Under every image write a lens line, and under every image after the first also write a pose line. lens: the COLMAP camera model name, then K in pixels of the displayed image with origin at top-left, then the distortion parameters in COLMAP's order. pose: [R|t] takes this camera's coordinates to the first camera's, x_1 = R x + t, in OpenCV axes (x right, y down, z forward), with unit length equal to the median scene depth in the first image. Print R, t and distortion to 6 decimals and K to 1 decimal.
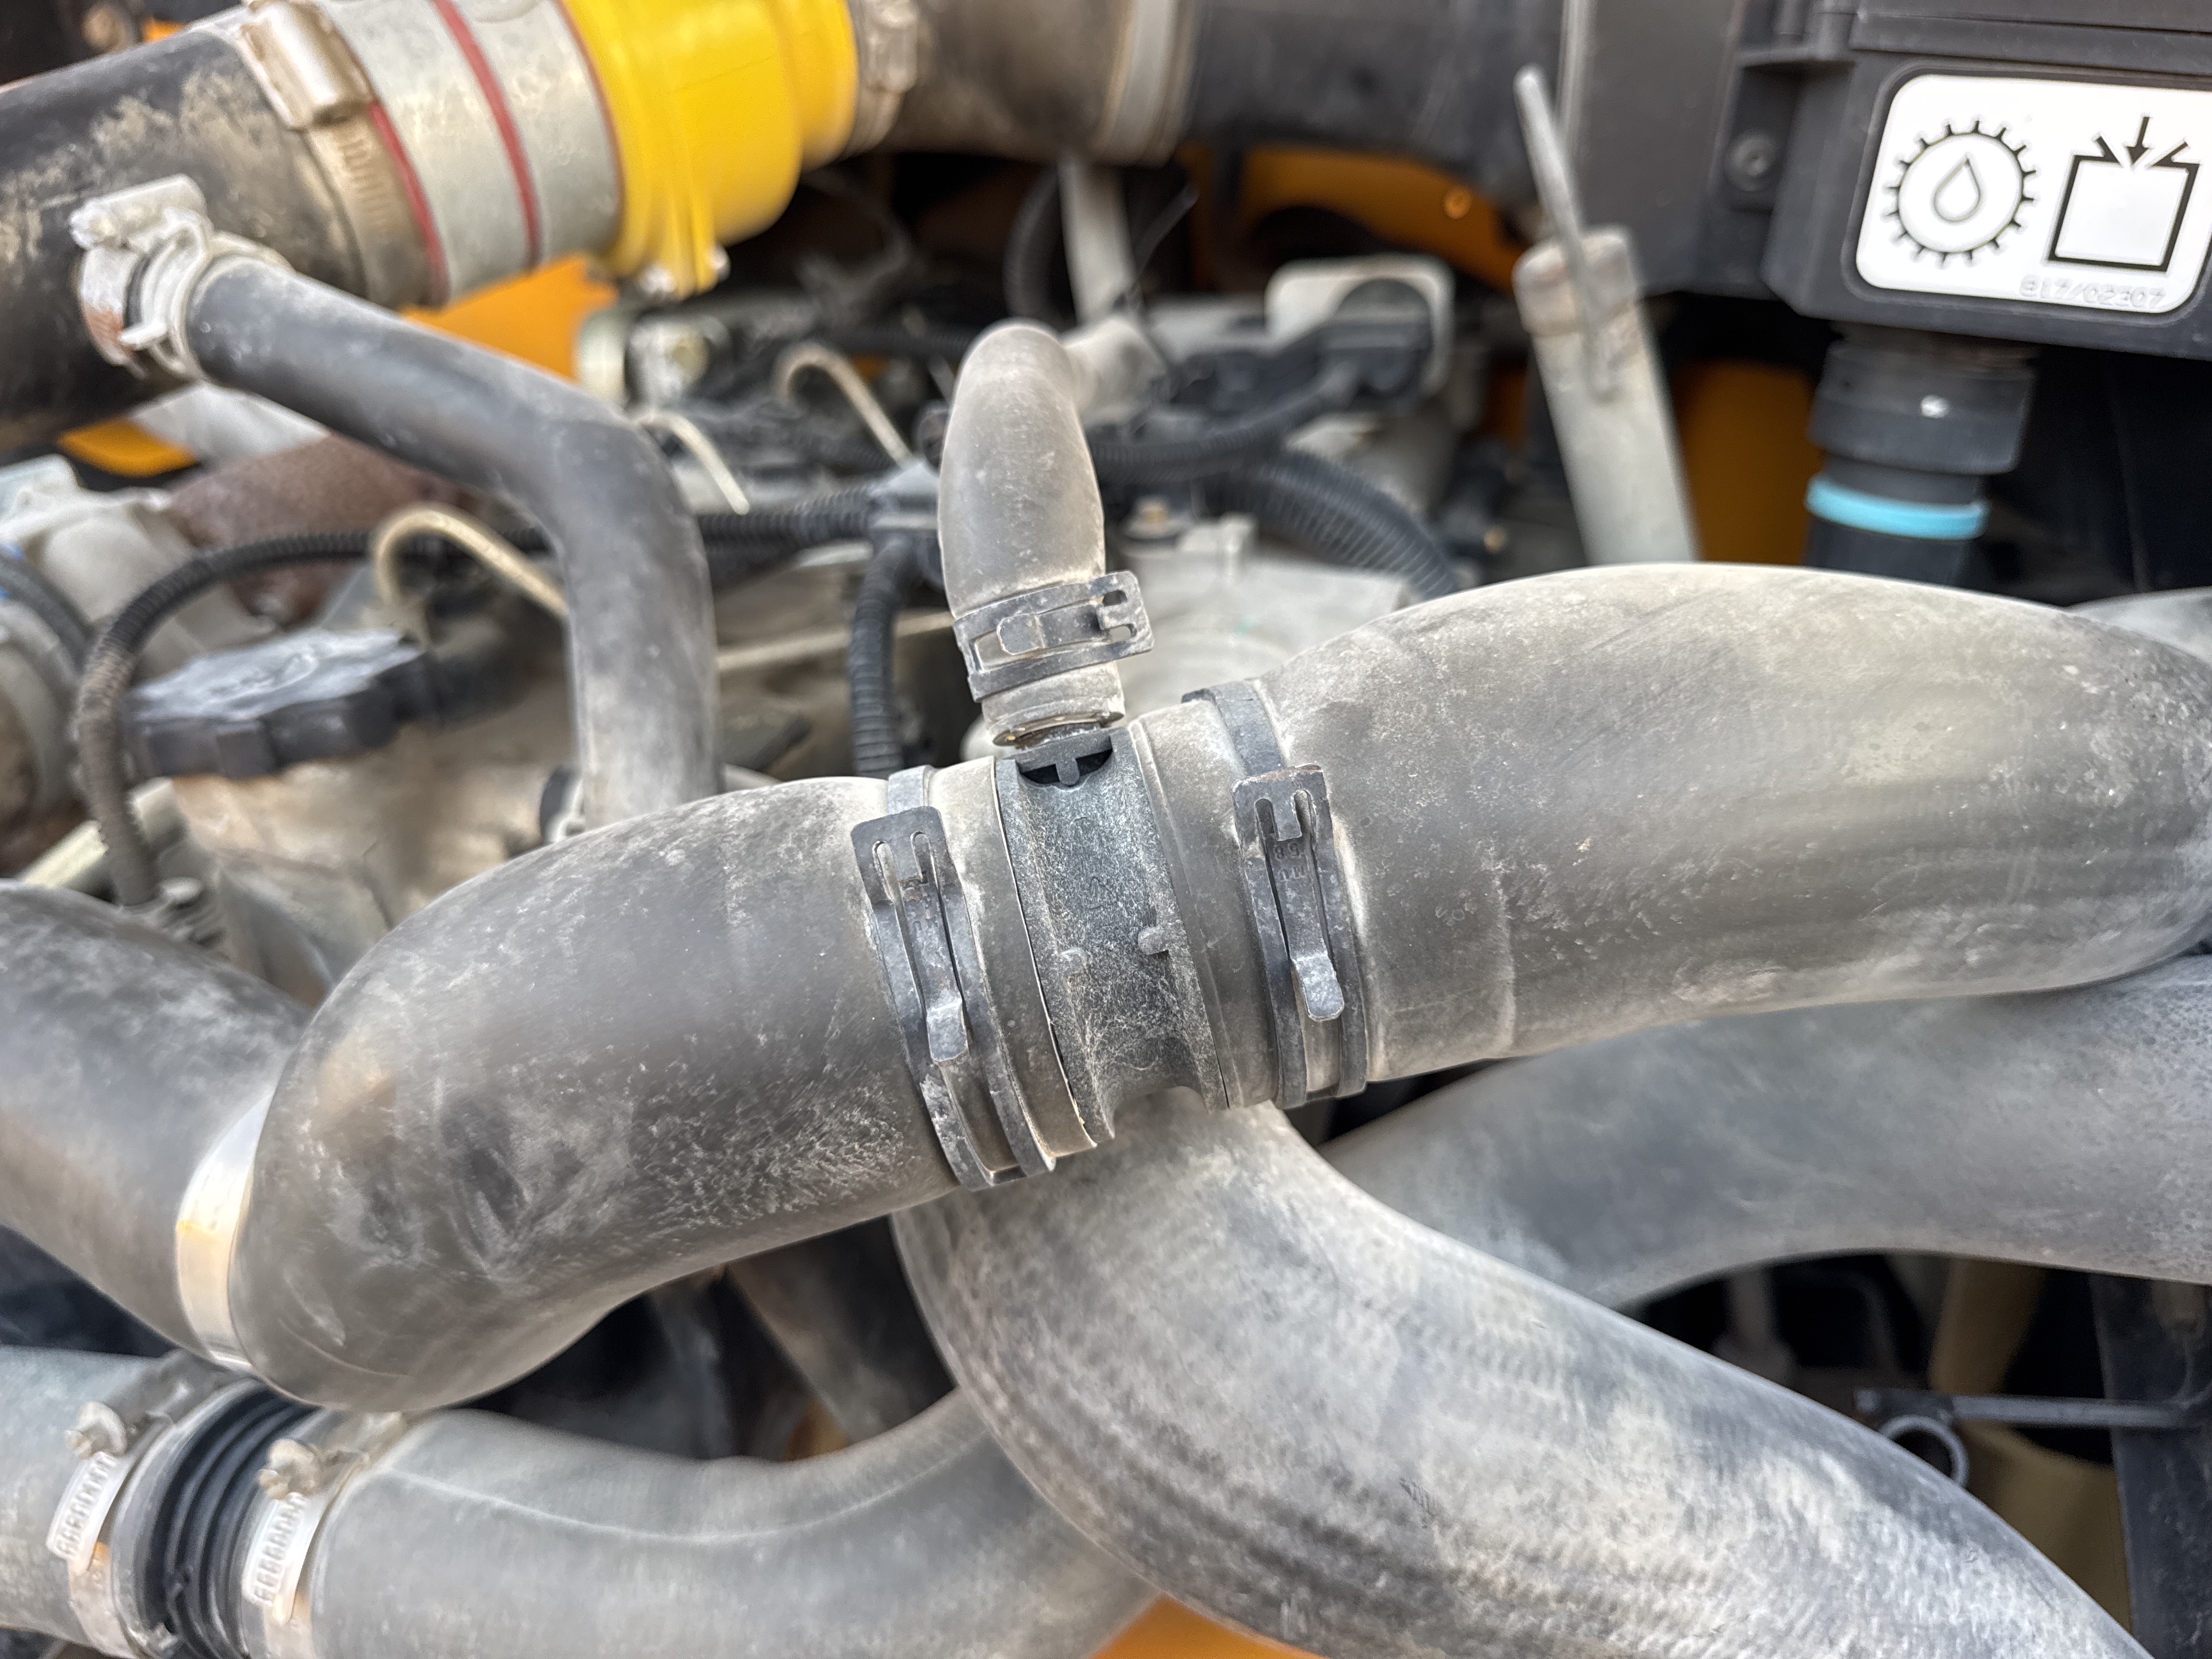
lens RADIAL K [[1627.1, 0, 1106.9], [0, 1627.1, 853.2], [0, 0, 1]] dist [0.001226, -0.033020]
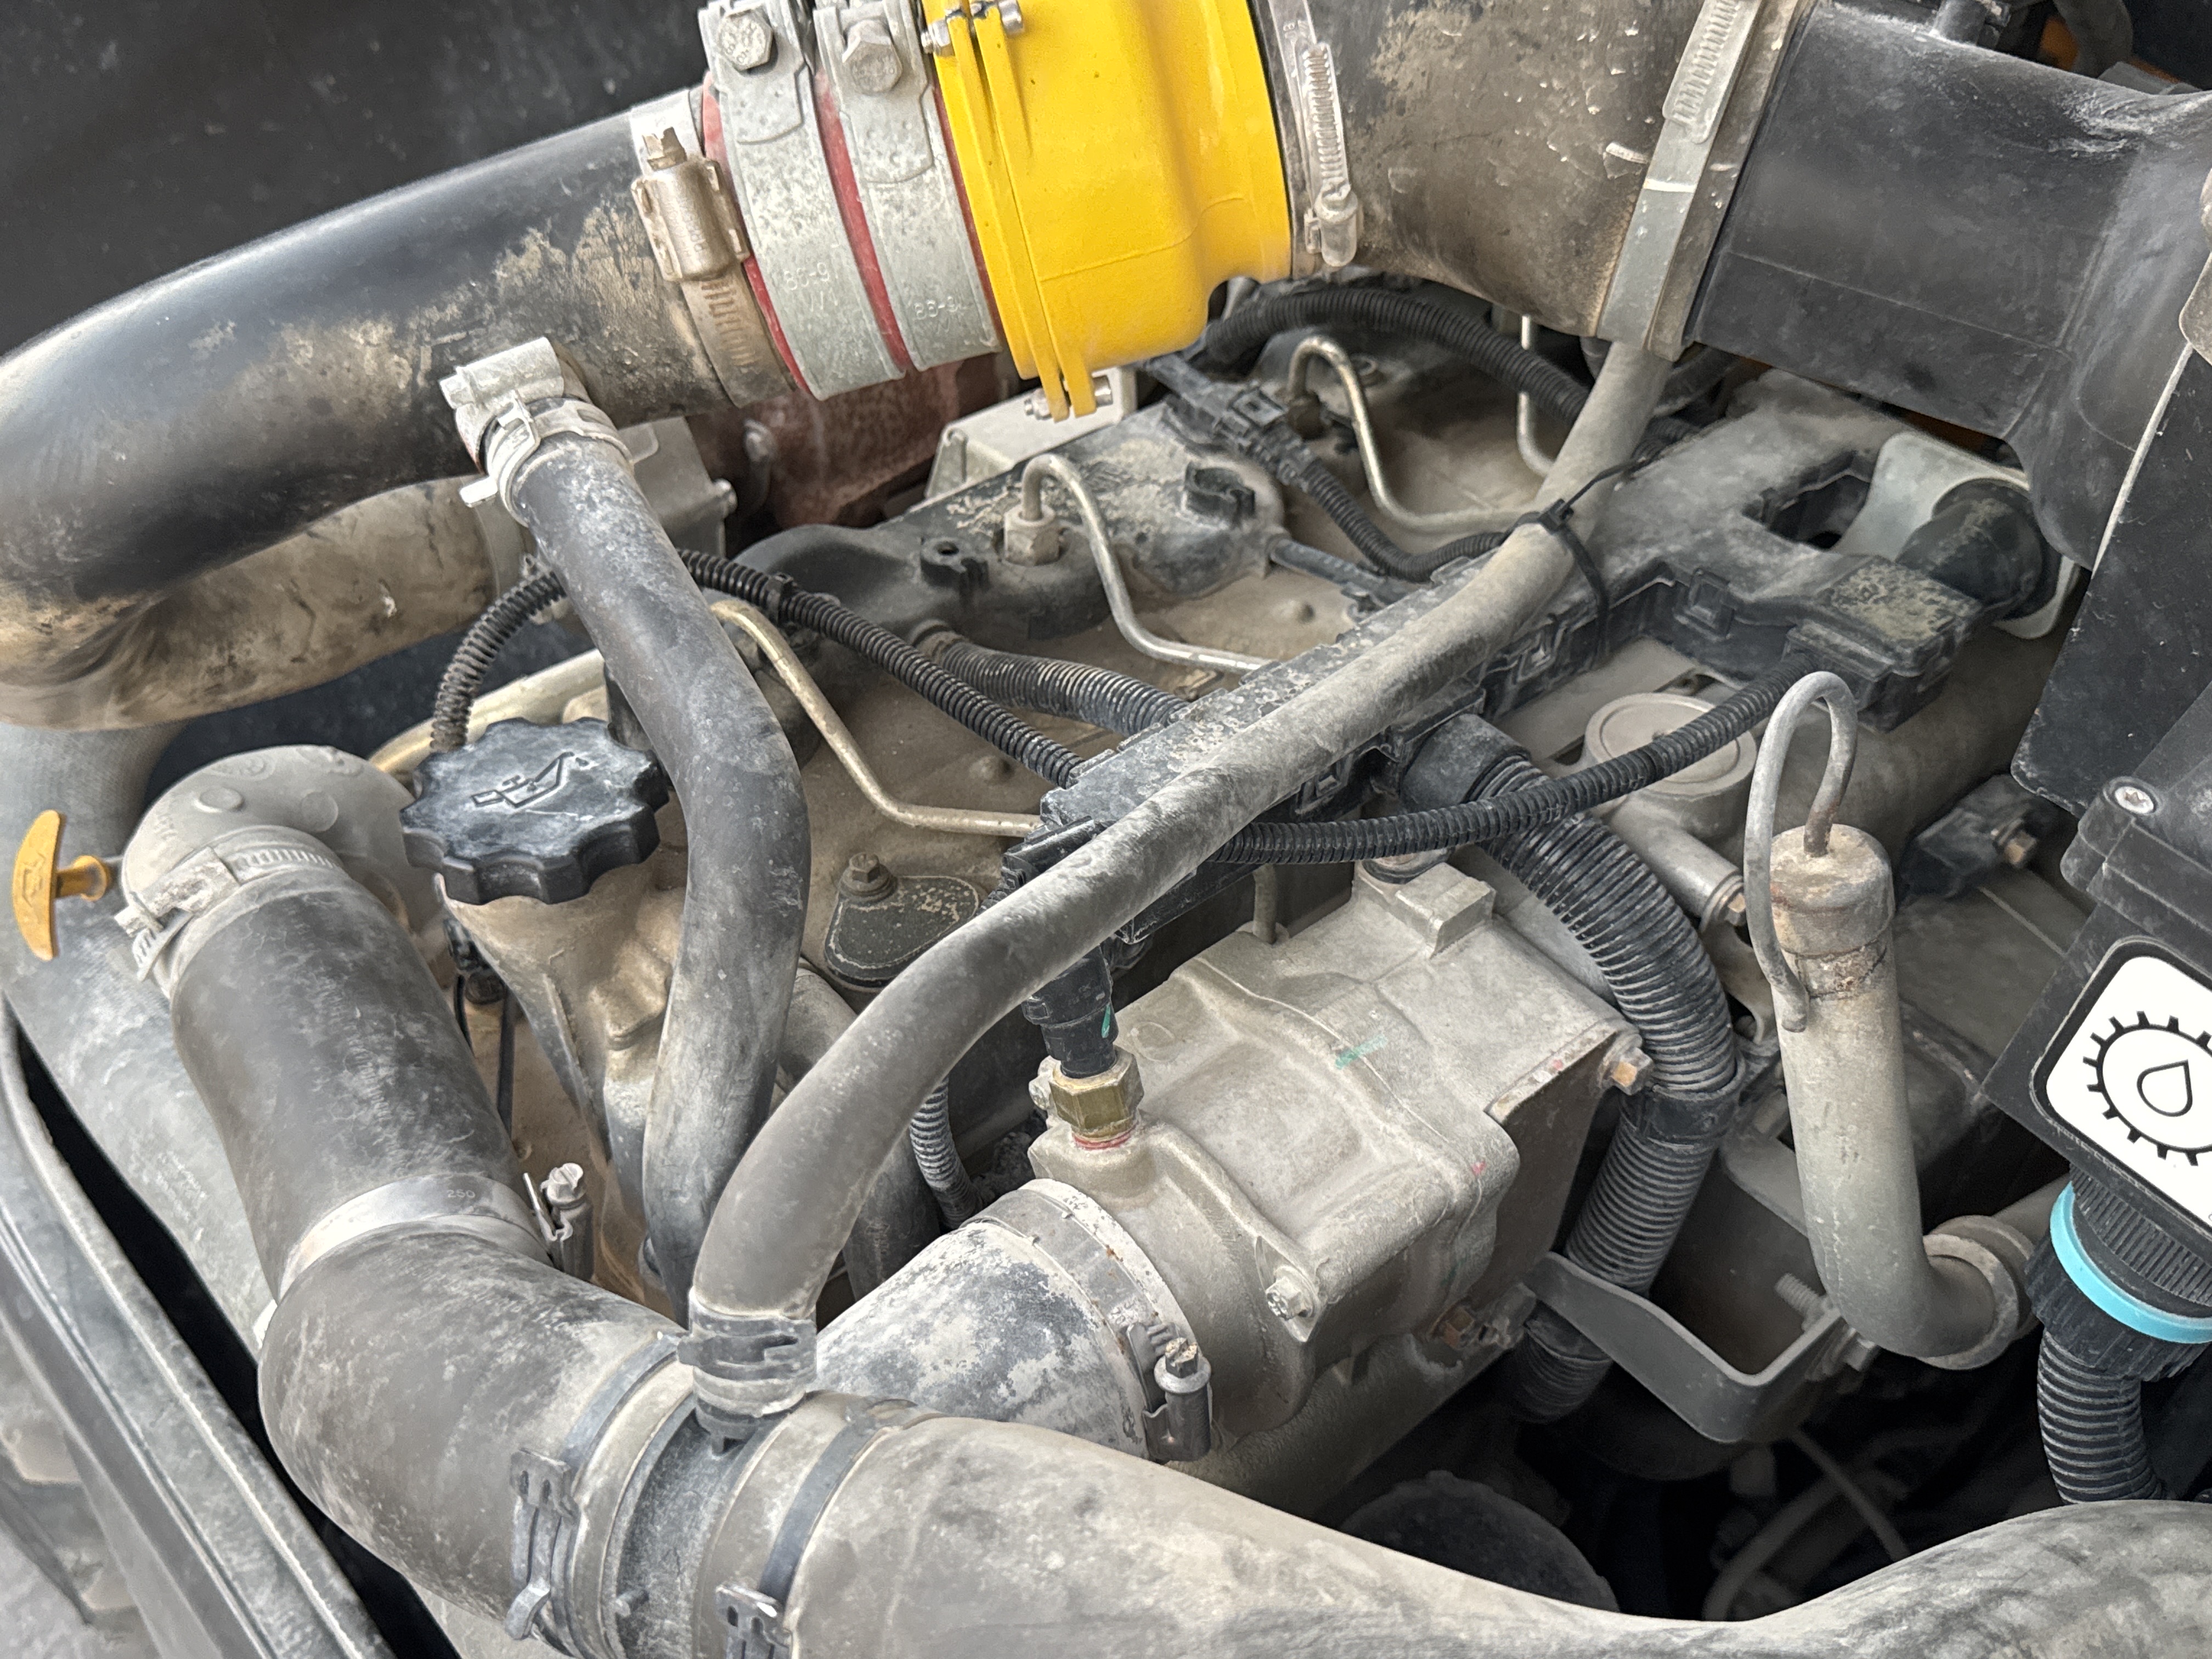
lens RADIAL K [[2221.3, 0, 1111.7], [0, 2221.3, 826.8], [0, 0, 1]] dist [0.129217, -0.396391]
pose [[0.835592, 0.399002, -0.377602, 0.448107], [-0.280554, 0.900911, 0.331133, -0.731695], [0.472309, -0.170755, 0.864735, -0.184199]]
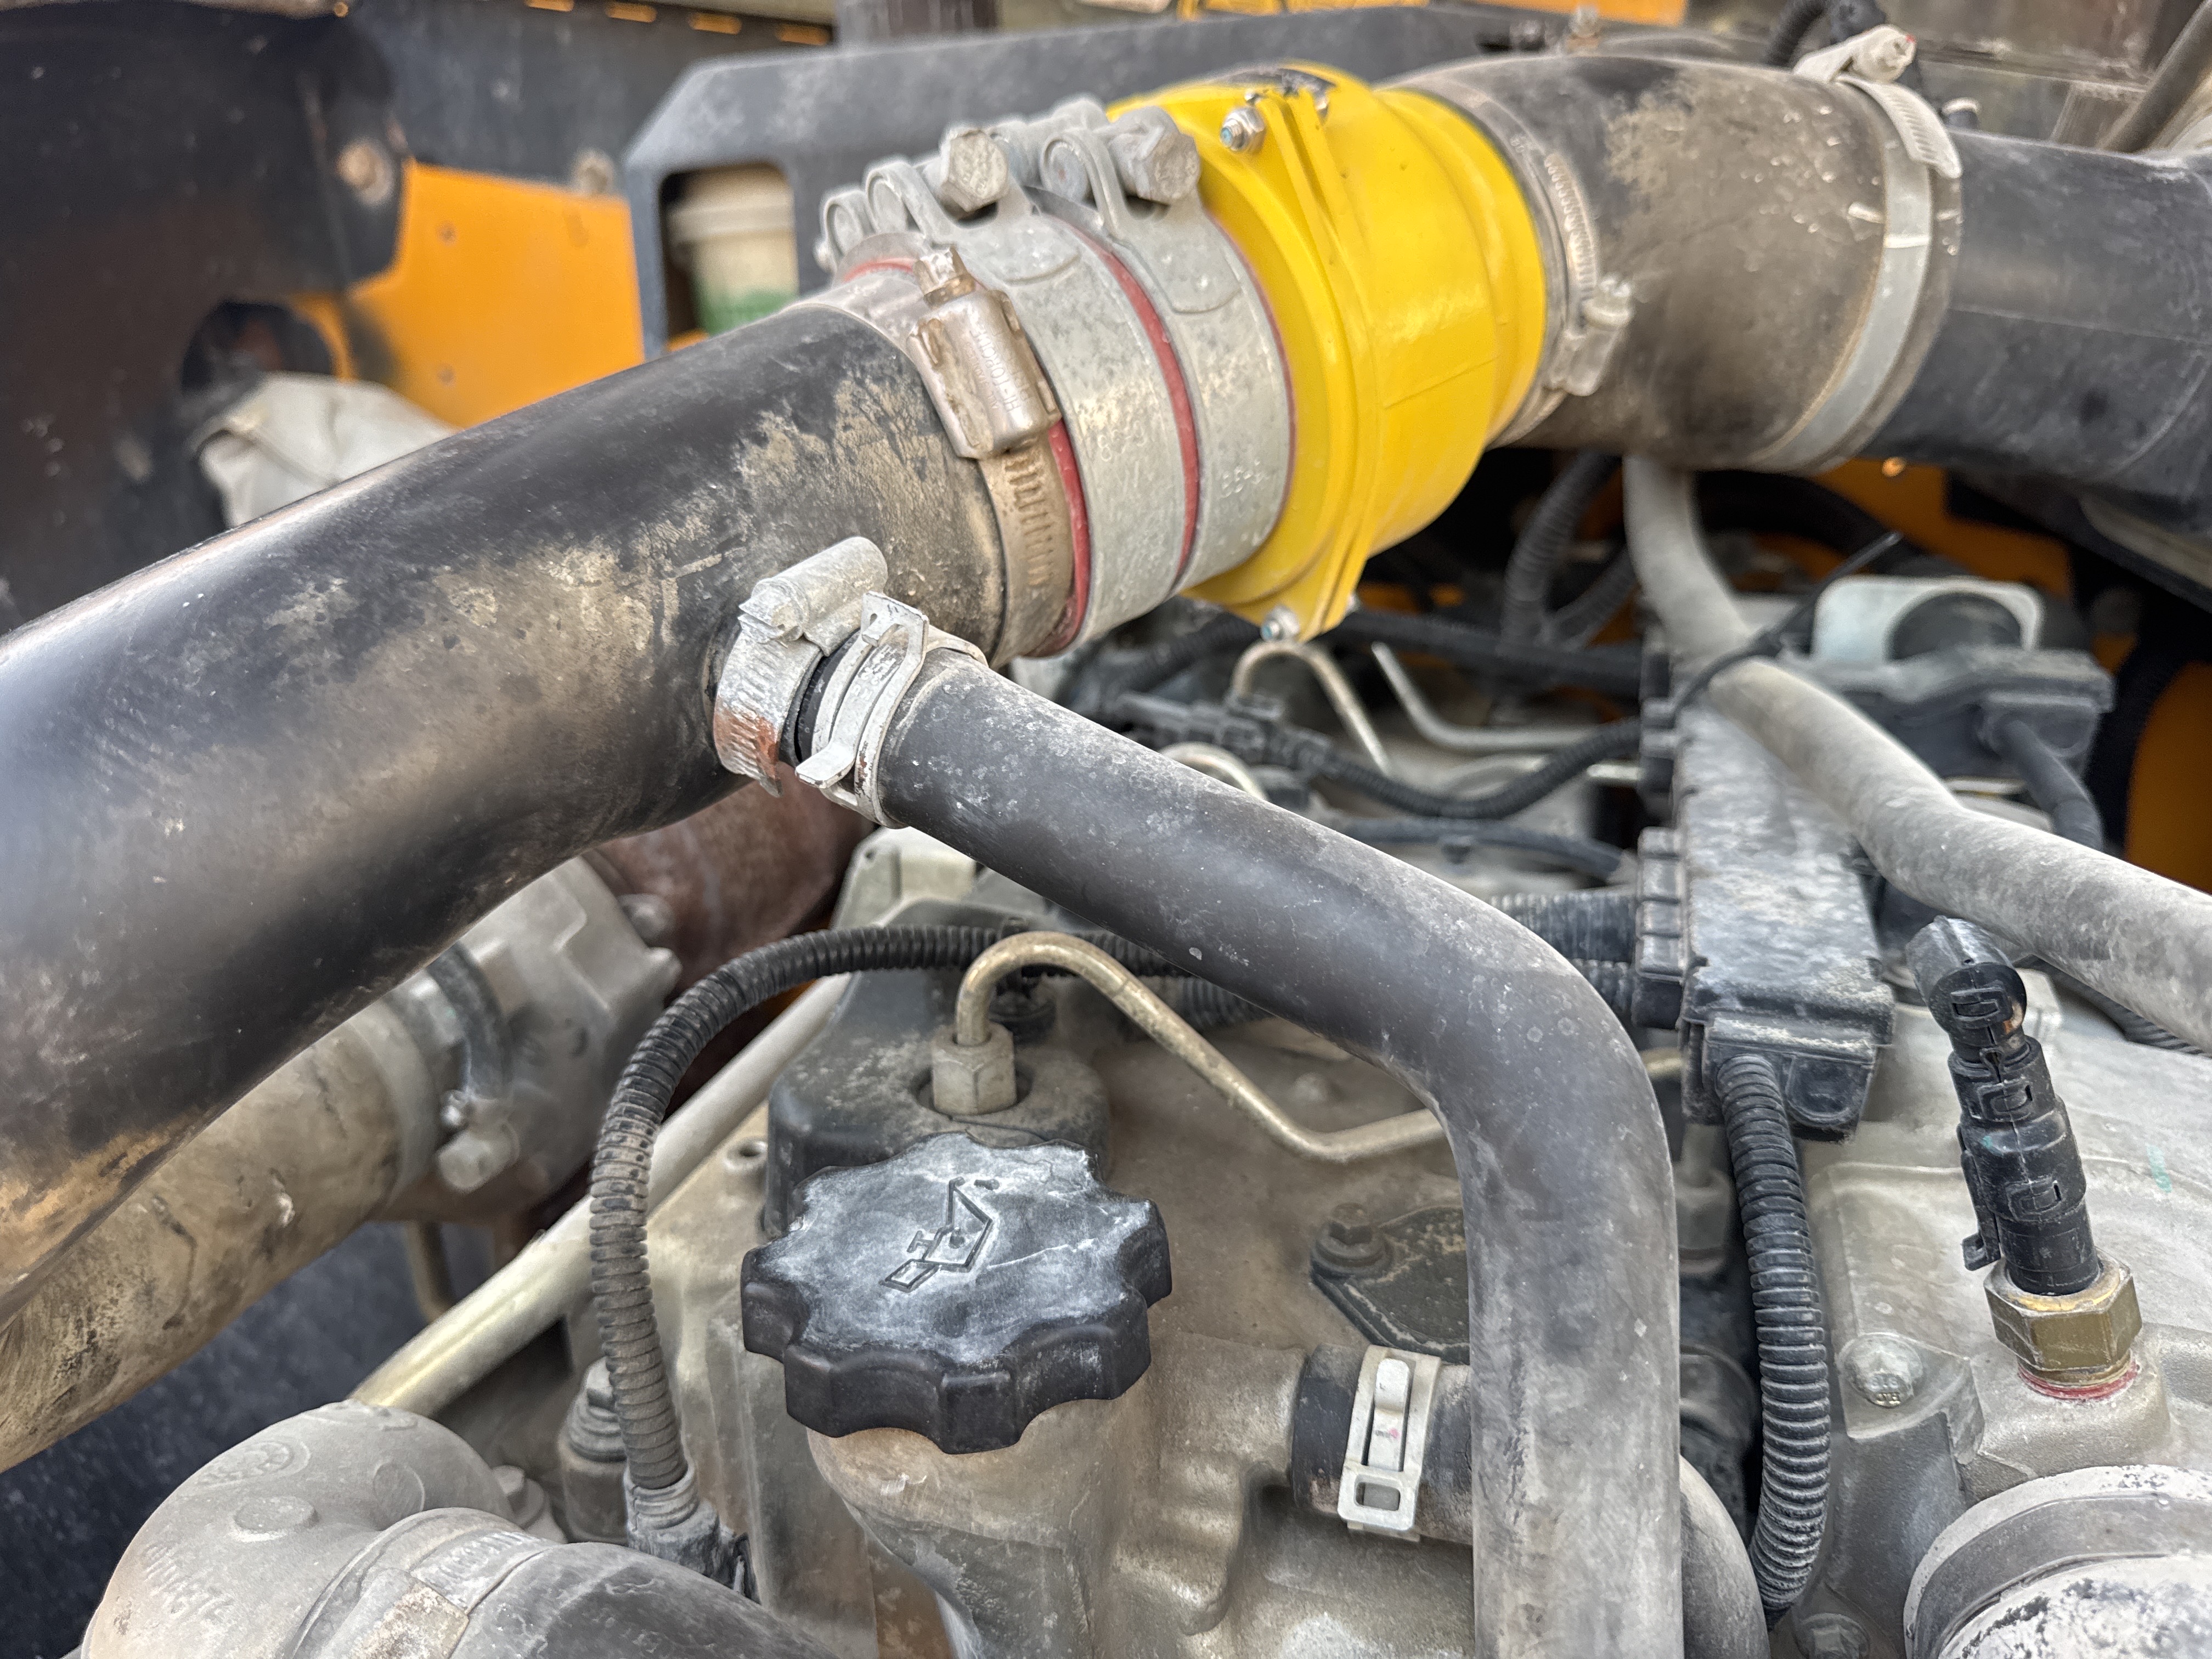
lens RADIAL K [[1645.4, 0, 1099.5], [0, 1645.4, 825.5], [0, 0, 1]] dist [0.049150, -0.164559]
pose [[0.998491, 0.054903, 0.001320, -0.461359], [-0.054632, 0.995447, -0.078112, -0.238452], [-0.005603, 0.077922, 0.996944, 0.274057]]
